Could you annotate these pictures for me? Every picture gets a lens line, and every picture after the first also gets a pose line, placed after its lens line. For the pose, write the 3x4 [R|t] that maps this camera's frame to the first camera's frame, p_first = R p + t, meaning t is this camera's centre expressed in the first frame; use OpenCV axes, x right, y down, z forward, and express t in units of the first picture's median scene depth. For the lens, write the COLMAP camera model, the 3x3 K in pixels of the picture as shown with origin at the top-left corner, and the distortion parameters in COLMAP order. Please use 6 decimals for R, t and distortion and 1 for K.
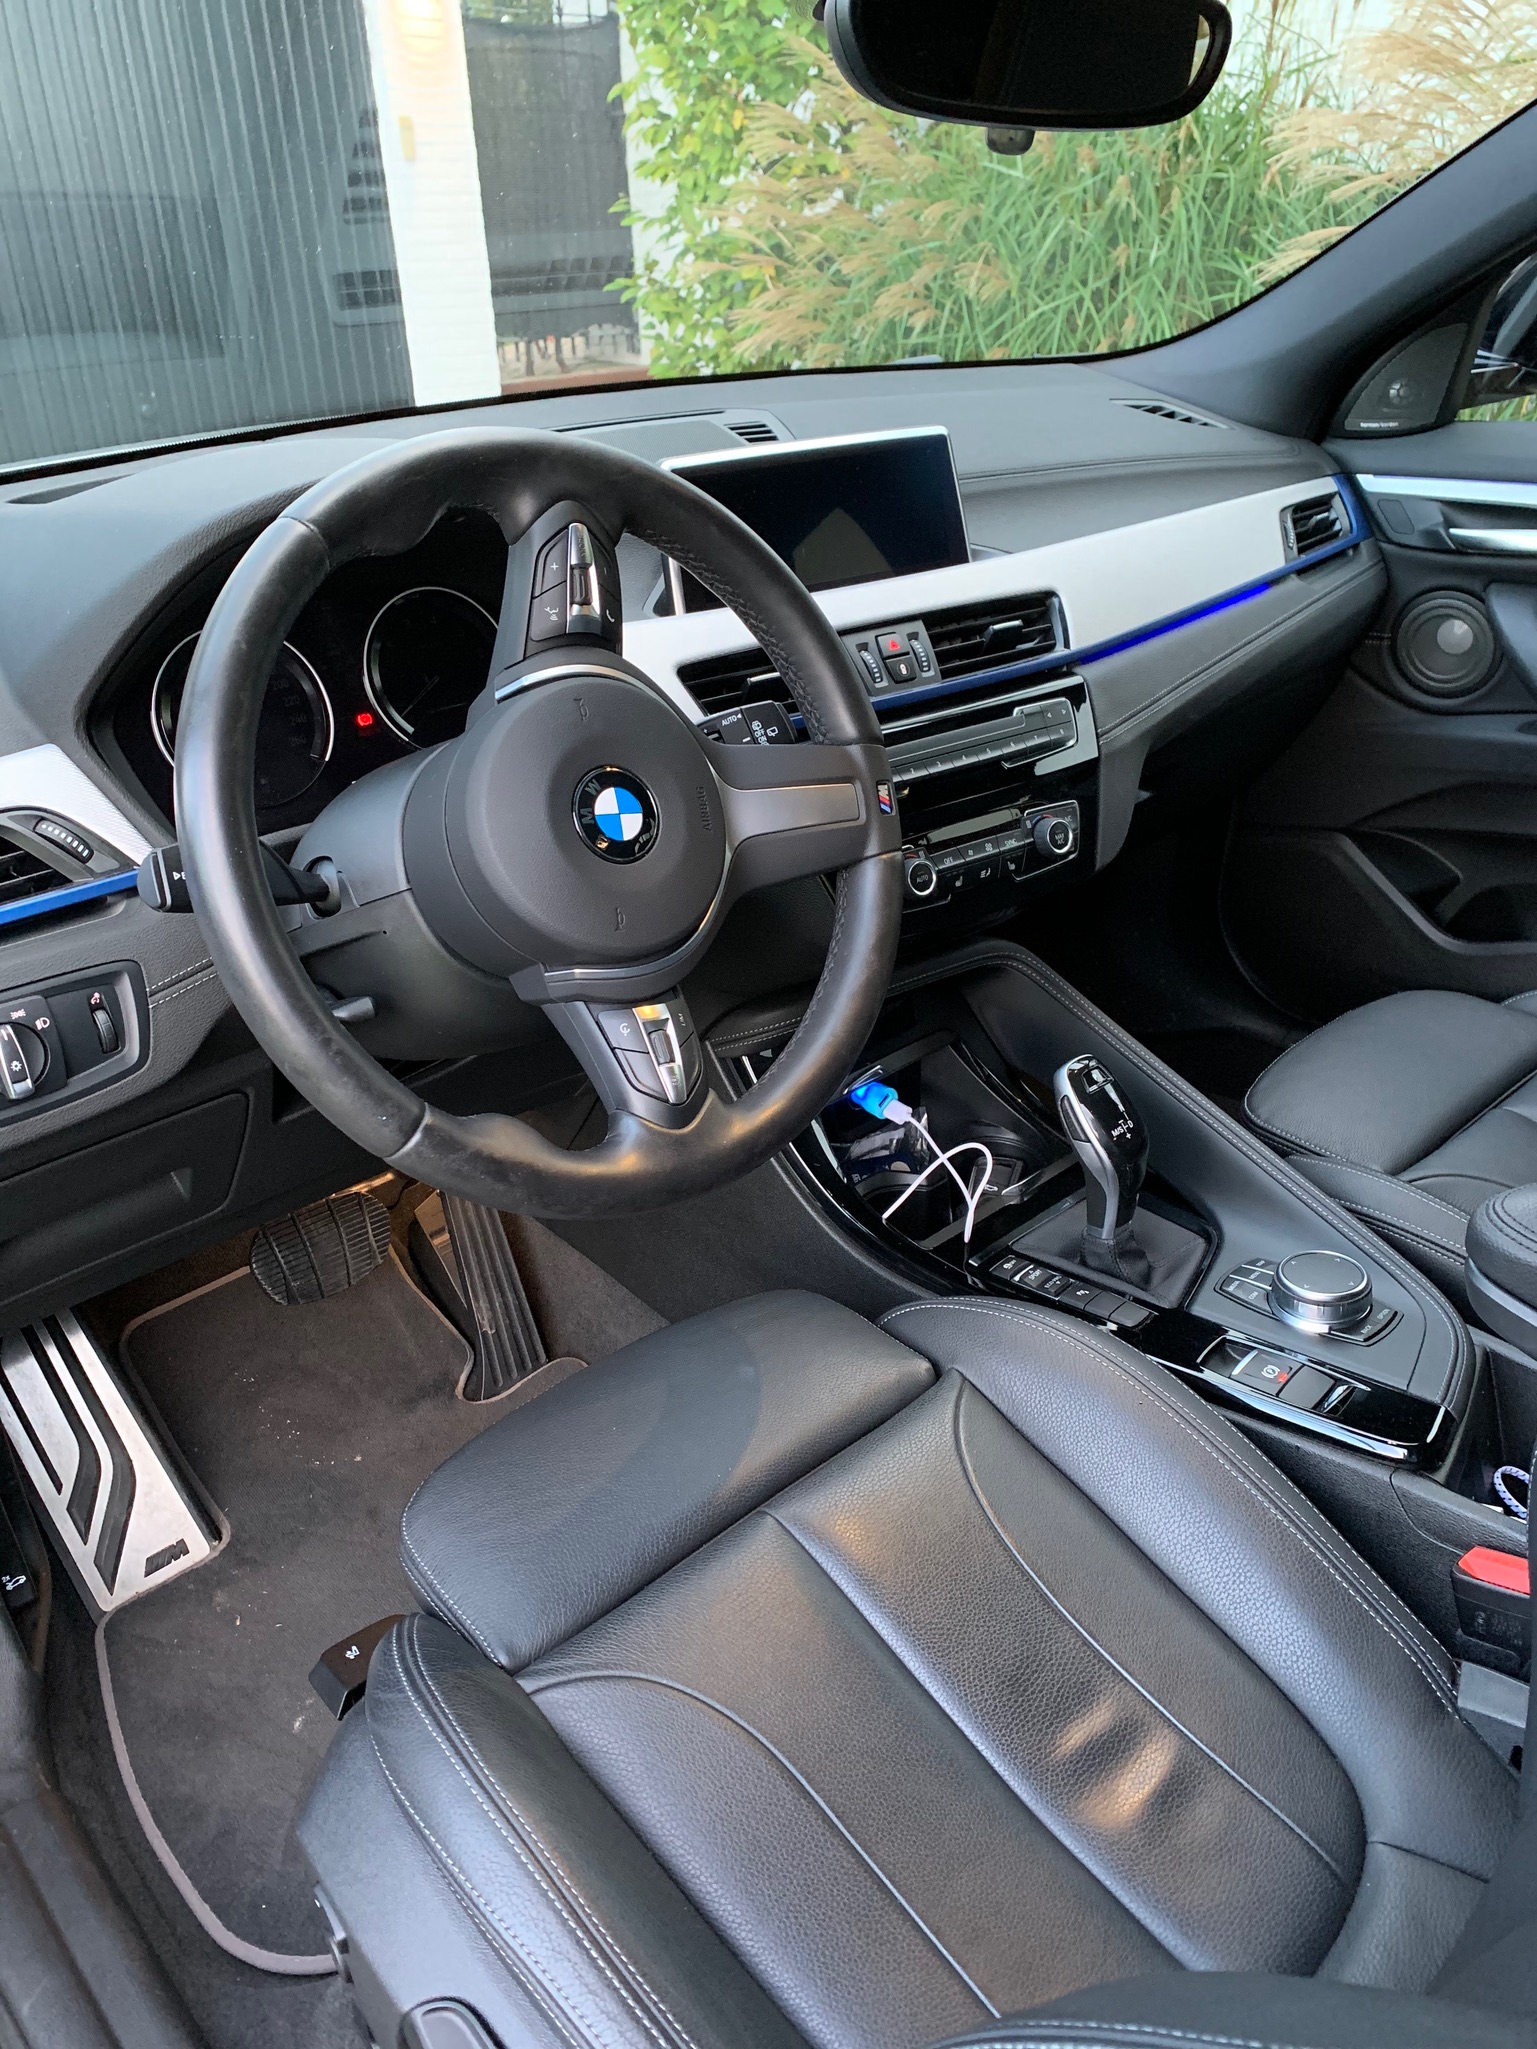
lens RADIAL K [[1560.4, 0, 763.2], [0, 1560.4, 1013.2], [0, 0, 1]] dist [0.021982, -0.014497]
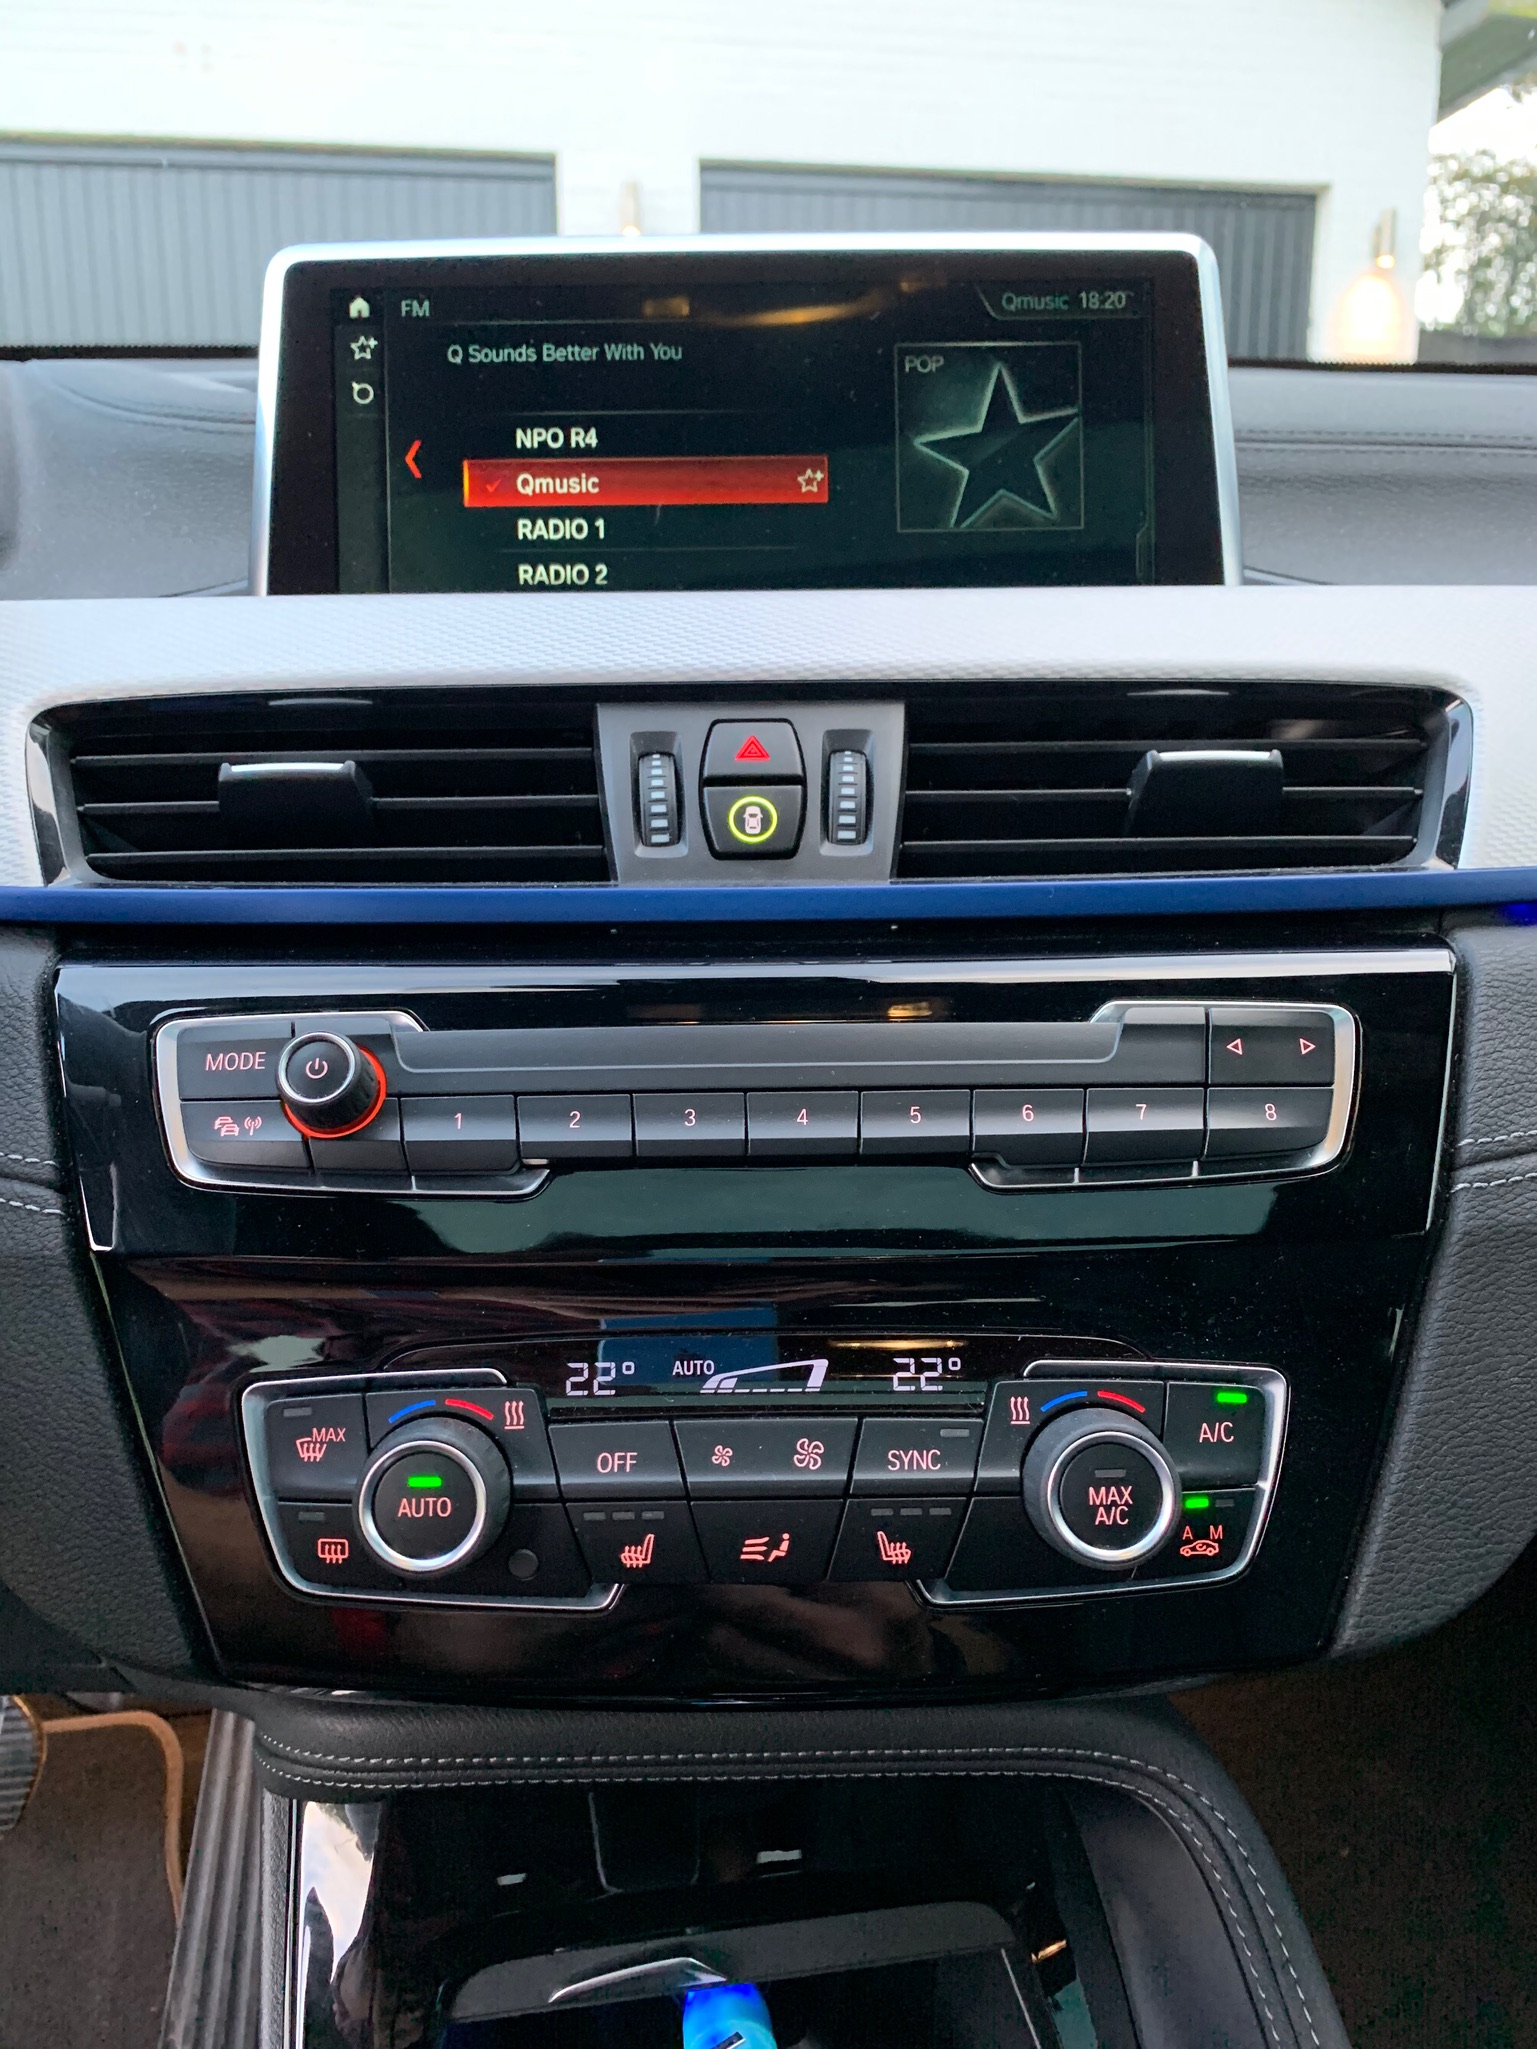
lens RADIAL K [[1560.4, 0, 763.2], [0, 1560.4, 1013.2], [0, 0, 1]] dist [0.021982, -0.014497]
pose [[0.828626, 0.156949, -0.537351, 0.266117], [-0.262121, 0.956944, -0.124703, -0.140521], [0.494643, 0.244183, 0.834088, 0.728513]]
